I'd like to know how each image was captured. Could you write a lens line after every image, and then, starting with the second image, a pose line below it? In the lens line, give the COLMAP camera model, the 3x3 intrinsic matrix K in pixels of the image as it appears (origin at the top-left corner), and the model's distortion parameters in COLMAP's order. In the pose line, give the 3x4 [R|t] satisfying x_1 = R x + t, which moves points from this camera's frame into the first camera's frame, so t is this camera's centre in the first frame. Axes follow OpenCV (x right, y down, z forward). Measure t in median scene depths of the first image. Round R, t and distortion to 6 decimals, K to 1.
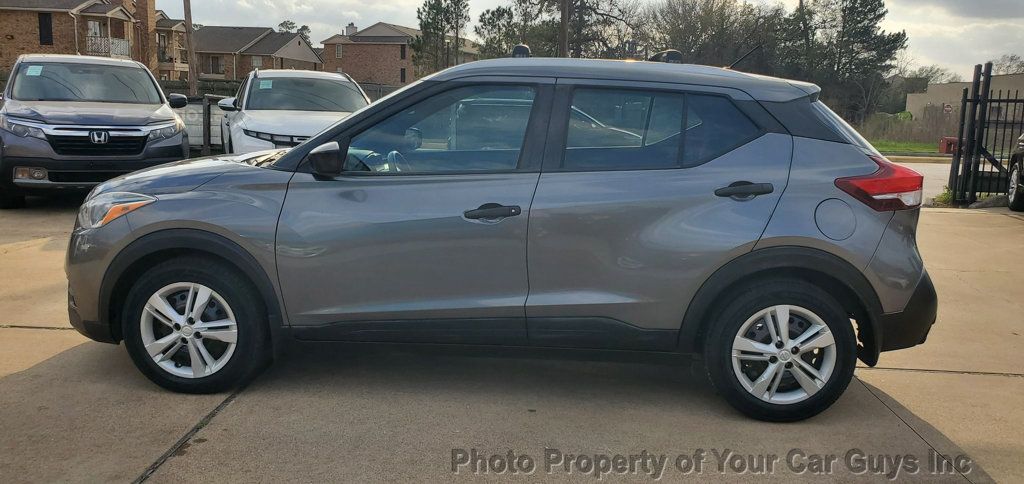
lens RADIAL K [[787.6, 0, 492.6], [0, 787.6, 239.5], [0, 0, 1]] dist [0.007514, -0.001693]
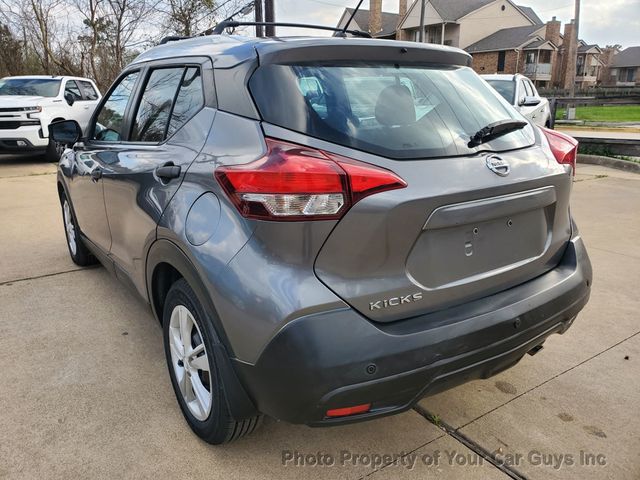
lens RADIAL K [[484.3, 0, 320.0], [0, 484.3, 240.0], [0, 0, 1]] dist [0.022980, -0.001836]
pose [[0.620191, 0.181456, -0.763175, 0.330875], [-0.106807, 0.983352, 0.147010, -0.033108], [0.777146, -0.009662, 0.629247, 0.298320]]
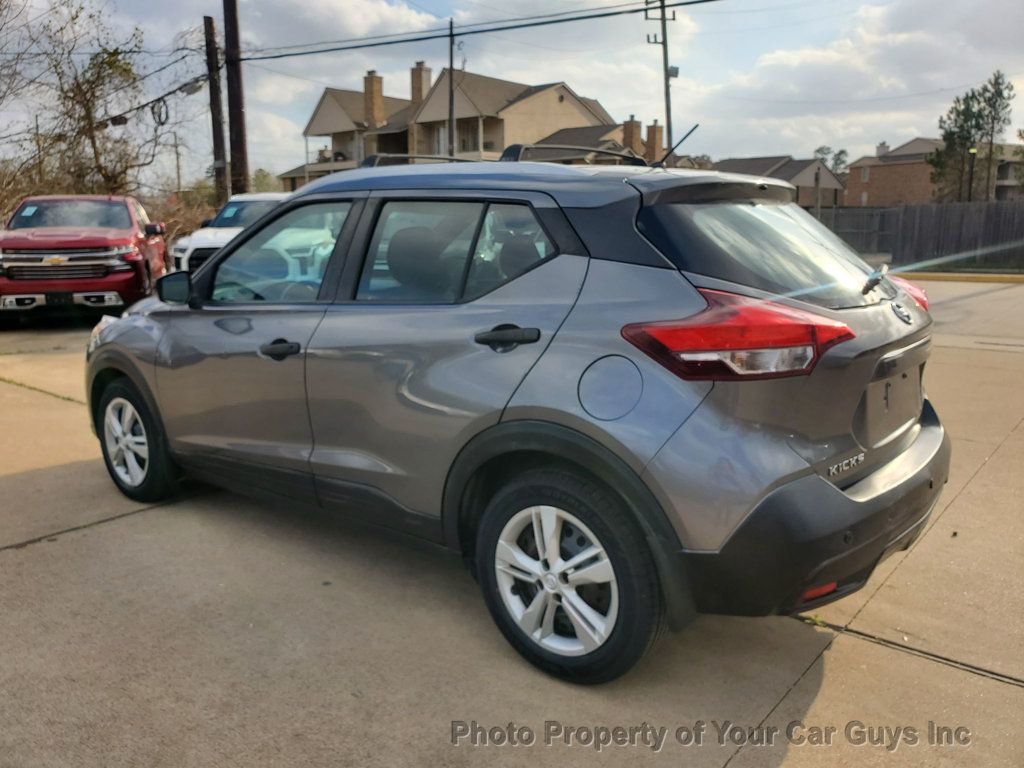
lens RADIAL K [[794.1, 0, 509.0], [0, 794.1, 377.2], [0, 0, 1]] dist [-0.014394, 0.037361]
pose [[0.811571, 0.070578, -0.579976, 0.279469], [-0.066823, 0.997376, 0.027865, -0.017502], [0.580420, 0.016141, 0.814157, 0.161443]]
